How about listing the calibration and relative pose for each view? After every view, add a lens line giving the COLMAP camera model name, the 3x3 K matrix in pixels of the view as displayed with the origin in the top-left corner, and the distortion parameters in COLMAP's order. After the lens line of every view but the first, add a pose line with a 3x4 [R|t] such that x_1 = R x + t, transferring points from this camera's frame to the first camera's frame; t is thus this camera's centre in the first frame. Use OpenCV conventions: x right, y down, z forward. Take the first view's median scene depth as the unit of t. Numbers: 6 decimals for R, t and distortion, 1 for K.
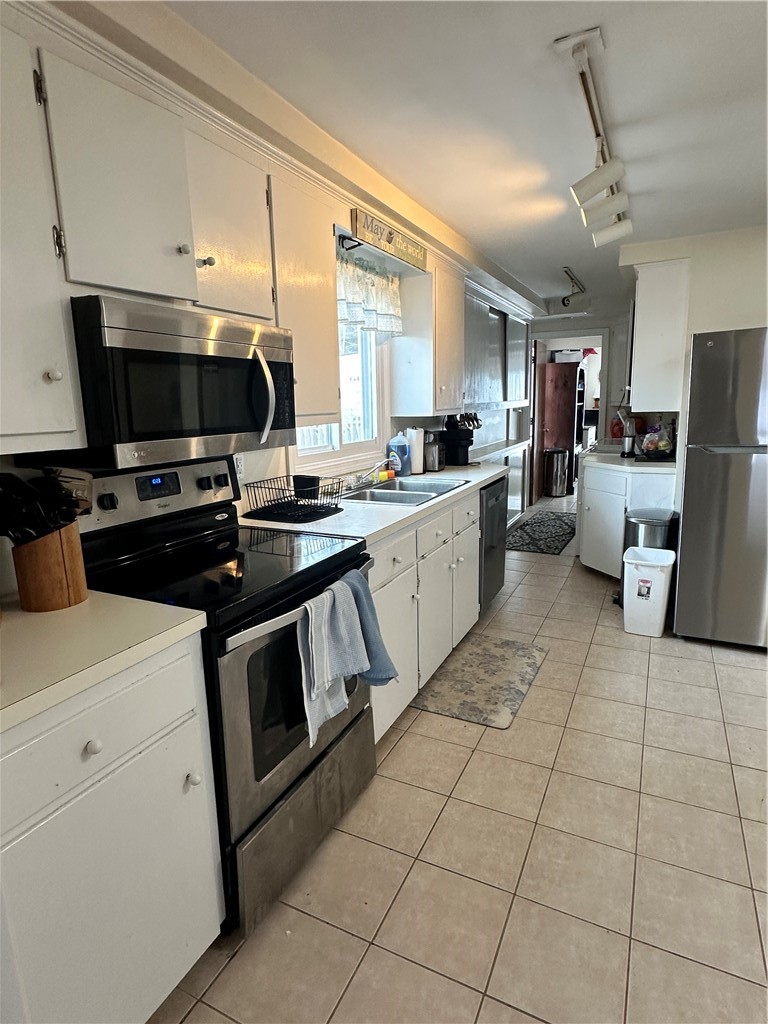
lens RADIAL K [[563.3, 0, 381.2], [0, 563.3, 508.8], [0, 0, 1]] dist [0.001007, -0.000018]
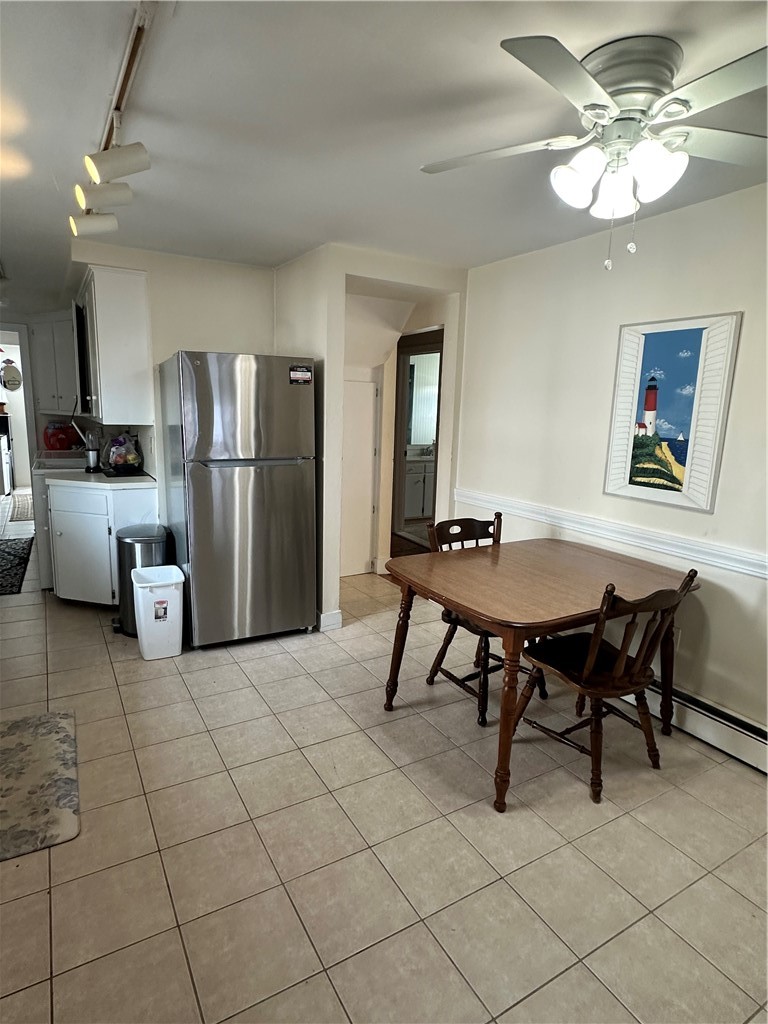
lens RADIAL K [[563.3, 0, 380.5], [0, 563.3, 511.8], [0, 0, 1]] dist [0.001007, -0.000018]
pose [[0.546161, -0.104063, 0.831191, -0.110288], [0.109154, 0.992635, 0.052552, -0.034779], [-0.830538, 0.062026, 0.553498, 0.146912]]
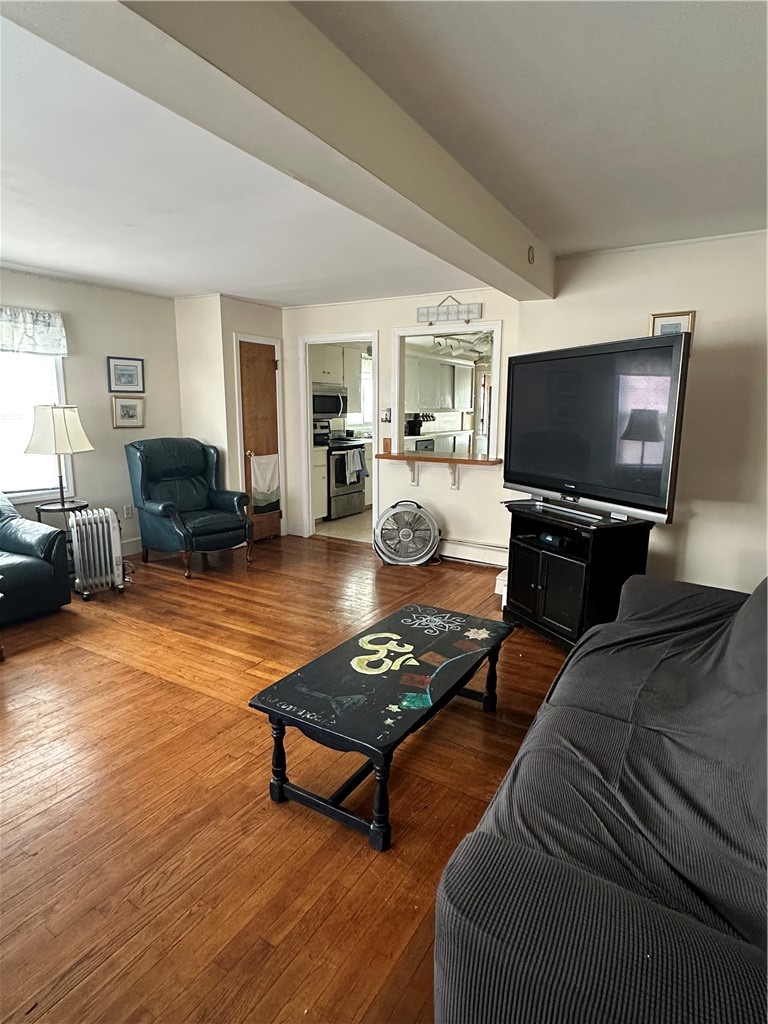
lens RADIAL K [[563.3, 0, 380.5], [0, 563.3, 516.8], [0, 0, 1]] dist [0.001007, -0.000018]
pose [[0.995086, 0.047992, -0.086607, 0.266761], [-0.047351, 0.998834, 0.009437, 0.311493], [0.086959, -0.005290, 0.996198, -1.701002]]
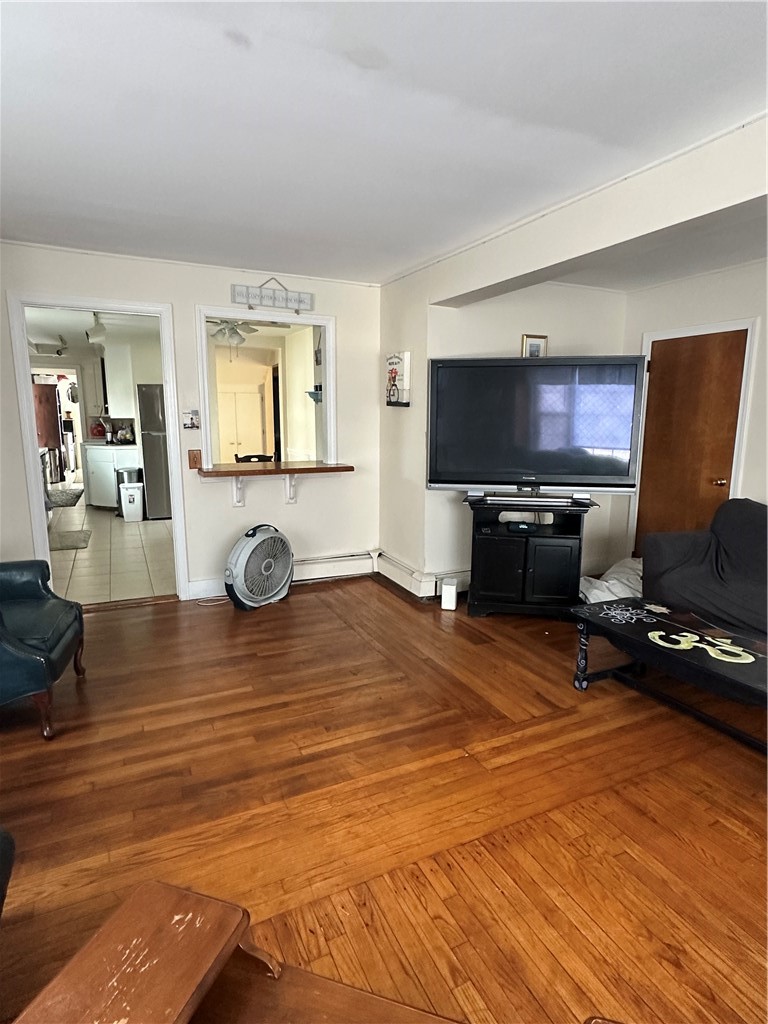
lens RADIAL K [[563.3, 0, 382.4], [0, 563.3, 515.7], [0, 0, 1]] dist [0.001007, -0.000018]
pose [[0.618933, -0.111583, 0.777477, -0.636513], [0.123939, 0.991331, 0.043609, 0.234109], [-0.775603, 0.069369, 0.627397, -1.119066]]
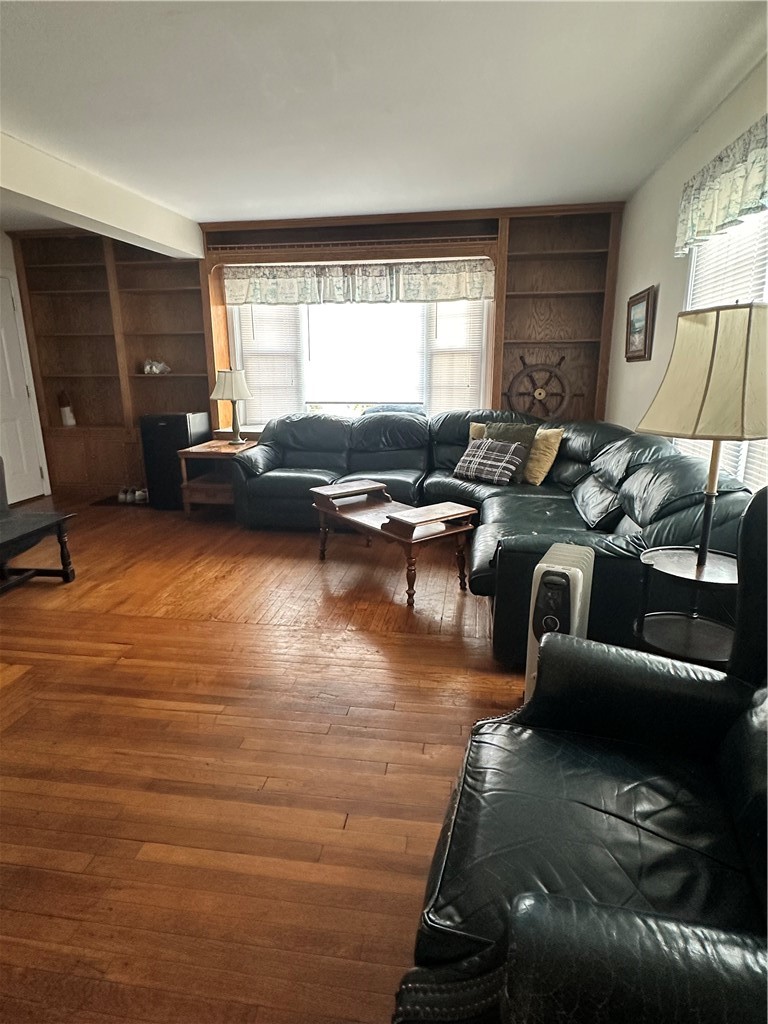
lens RADIAL K [[563.3, 0, 387.8], [0, 563.3, 512.0], [0, 0, 1]] dist [0.001007, -0.000018]
pose [[-0.952936, 0.108527, -0.283080, -0.183451], [-0.023657, 0.904266, 0.426313, 0.053405], [0.302246, 0.412946, -0.859141, -0.002496]]
